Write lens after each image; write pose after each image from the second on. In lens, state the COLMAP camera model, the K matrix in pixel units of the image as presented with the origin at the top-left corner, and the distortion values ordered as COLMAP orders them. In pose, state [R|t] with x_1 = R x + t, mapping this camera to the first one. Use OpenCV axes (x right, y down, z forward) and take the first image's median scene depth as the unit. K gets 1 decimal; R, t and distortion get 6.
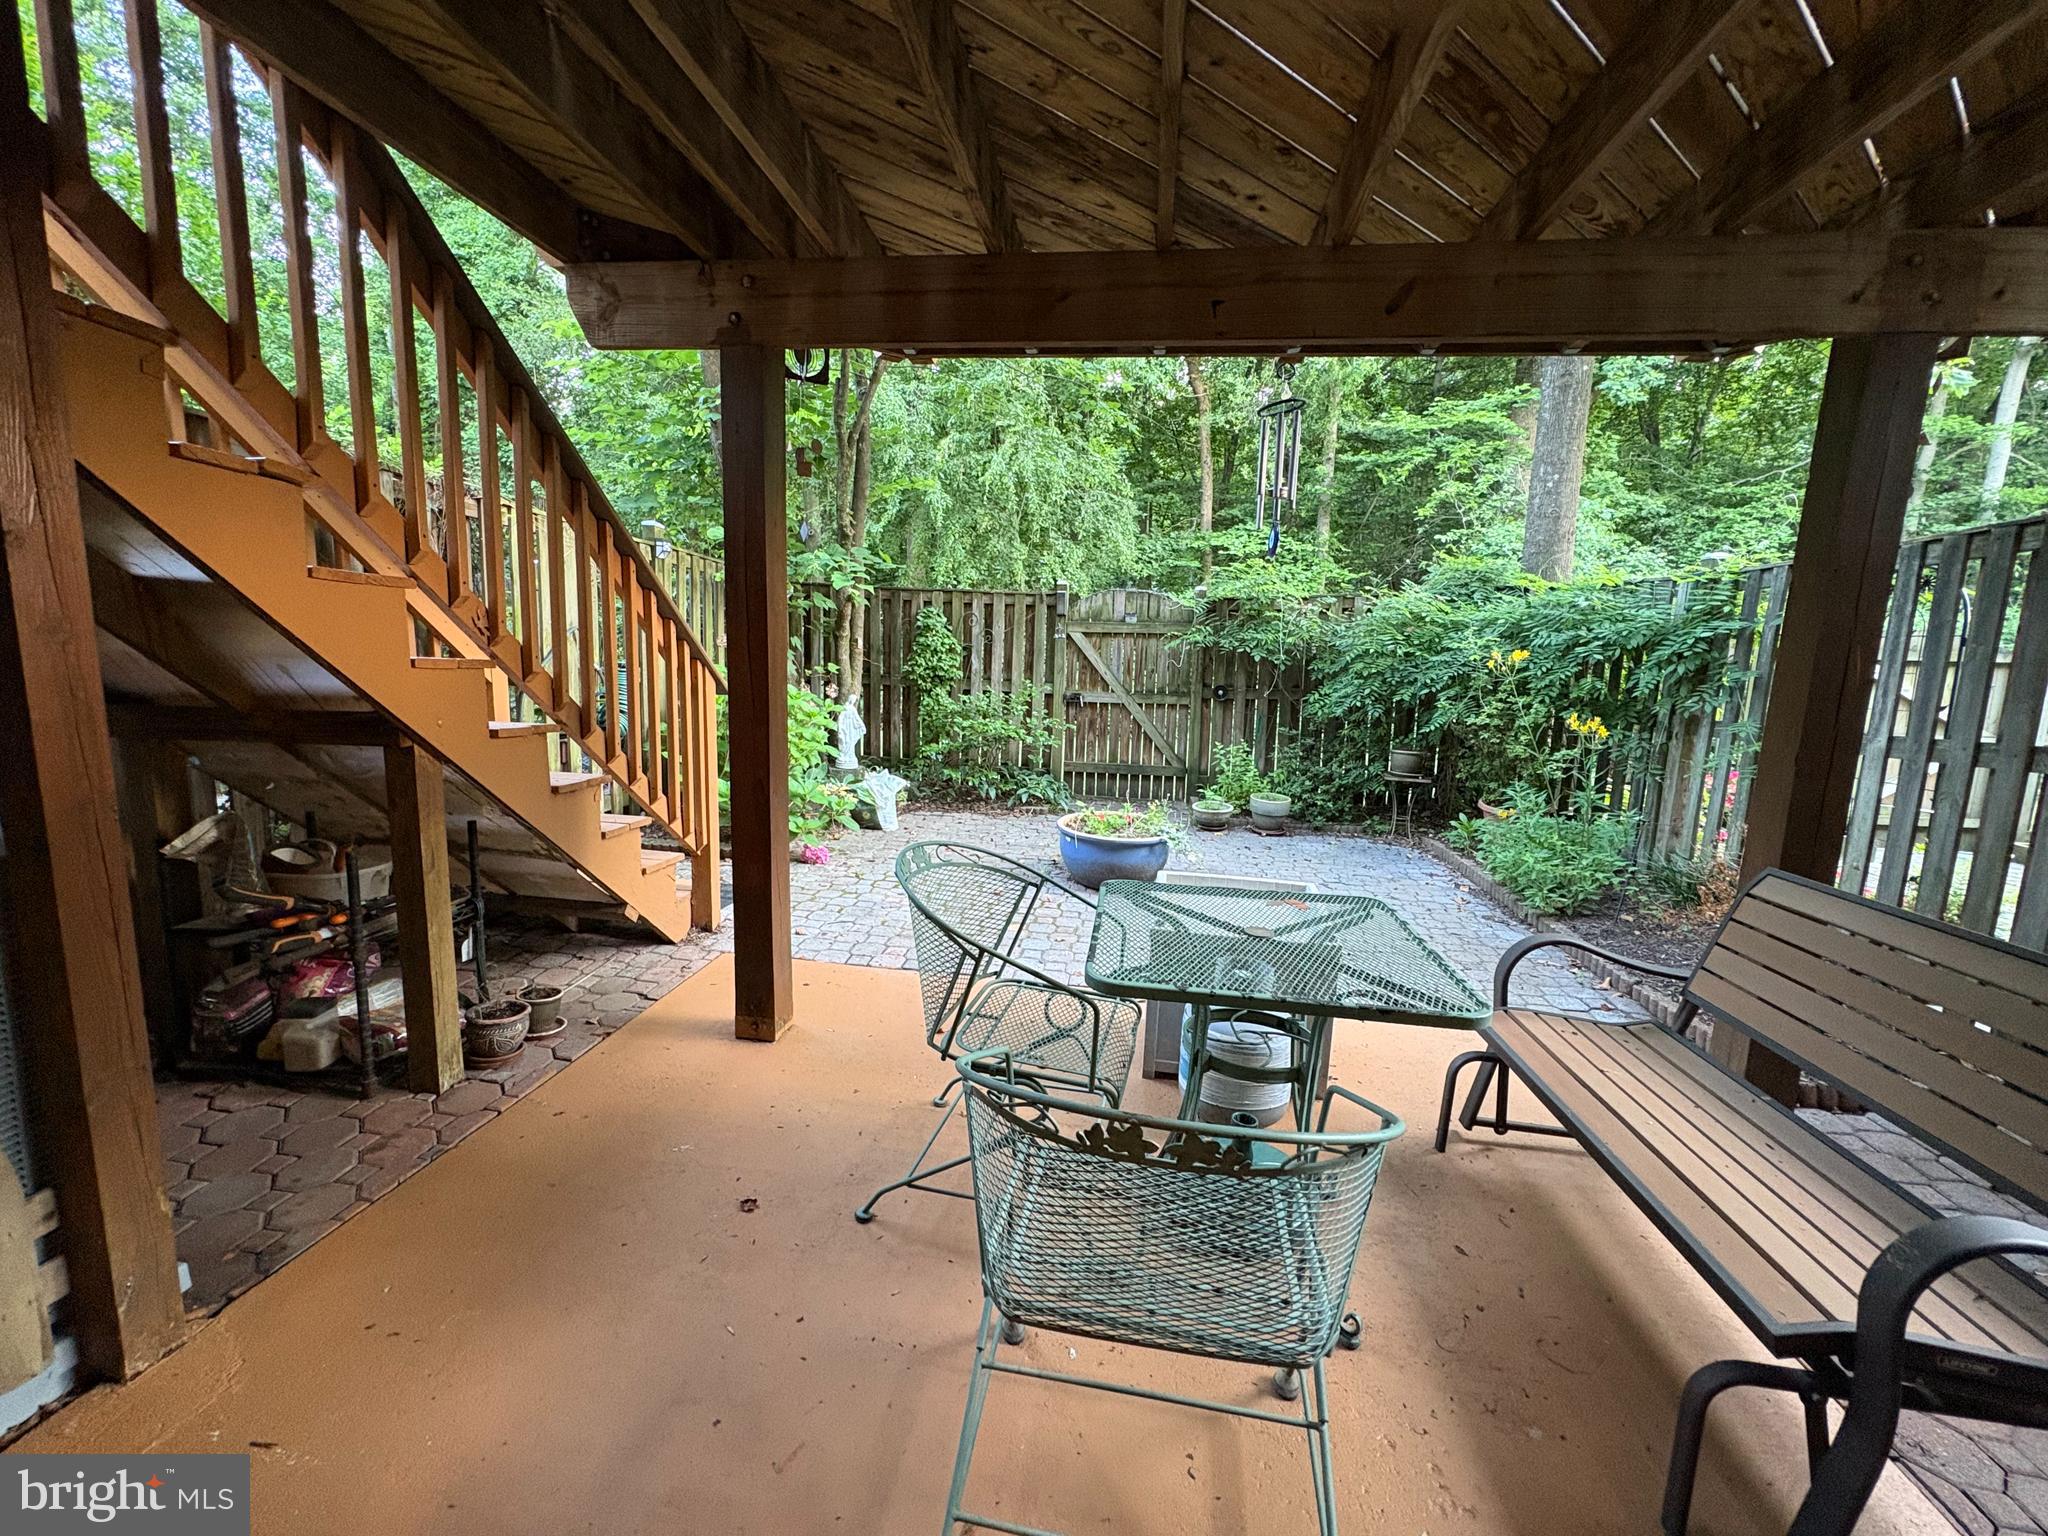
lens RADIAL K [[824.4, 0, 1026.0], [0, 824.4, 767.6], [0, 0, 1]] dist [-0.001661, -0.000170]
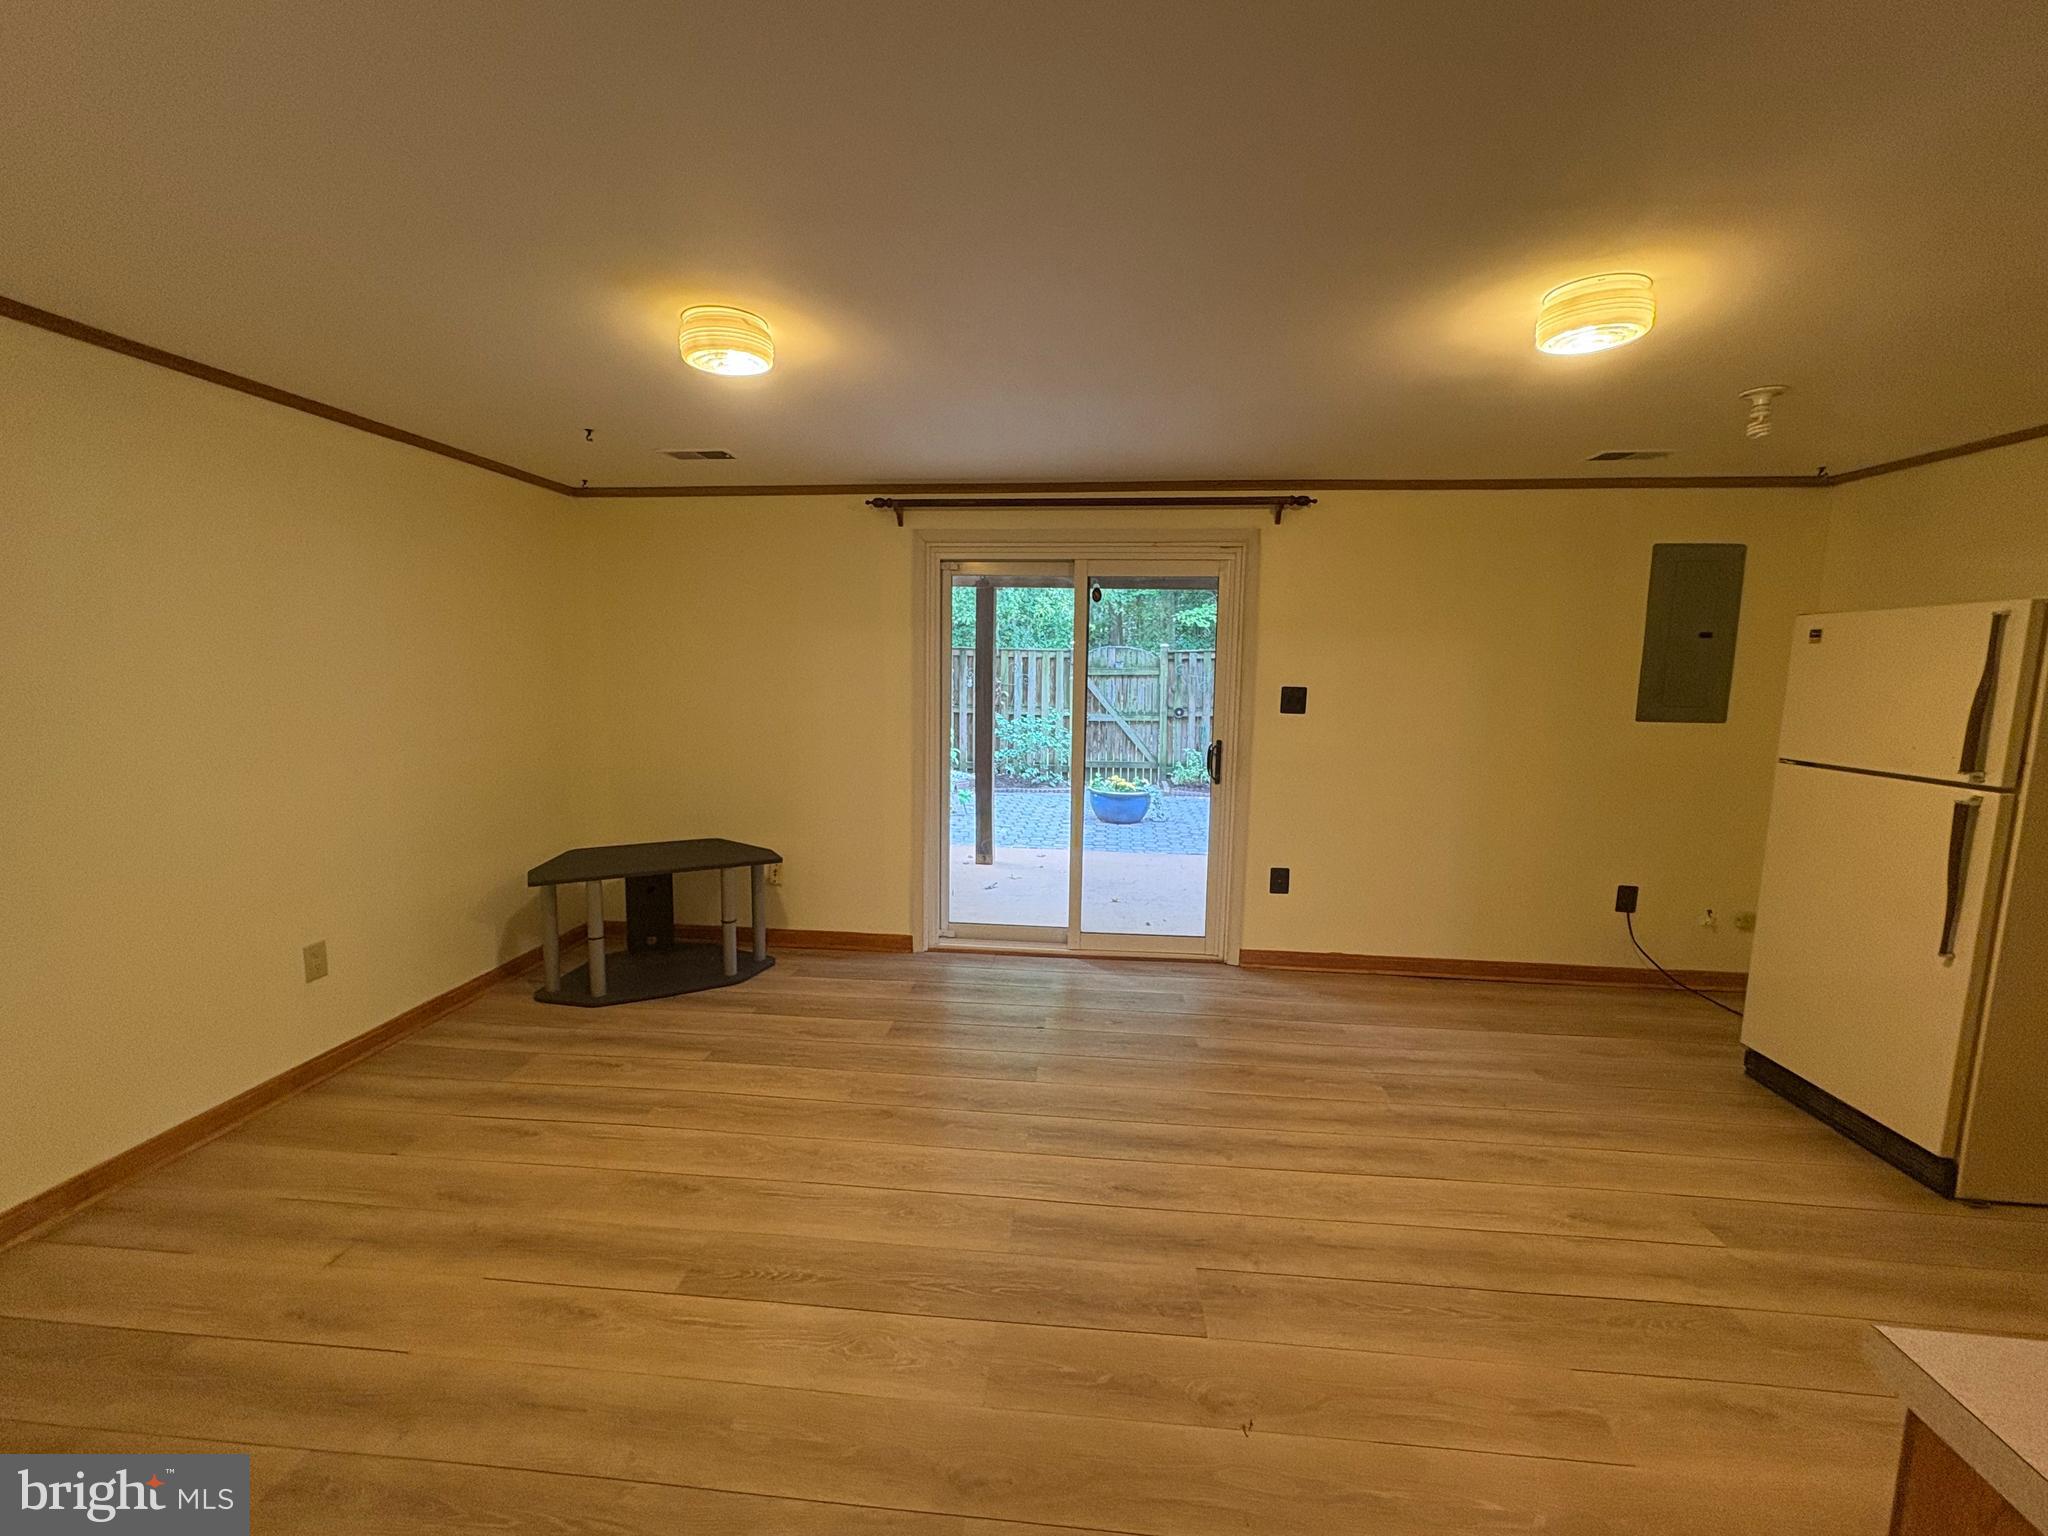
lens RADIAL K [[824.4, 0, 1028.8], [0, 824.4, 763.8], [0, 0, 1]] dist [-0.001661, -0.000170]
pose [[0.998740, -0.024442, 0.043836, -0.109757], [0.025712, 0.999259, -0.028647, 0.039642], [-0.043103, 0.029738, 0.998628, -0.500922]]
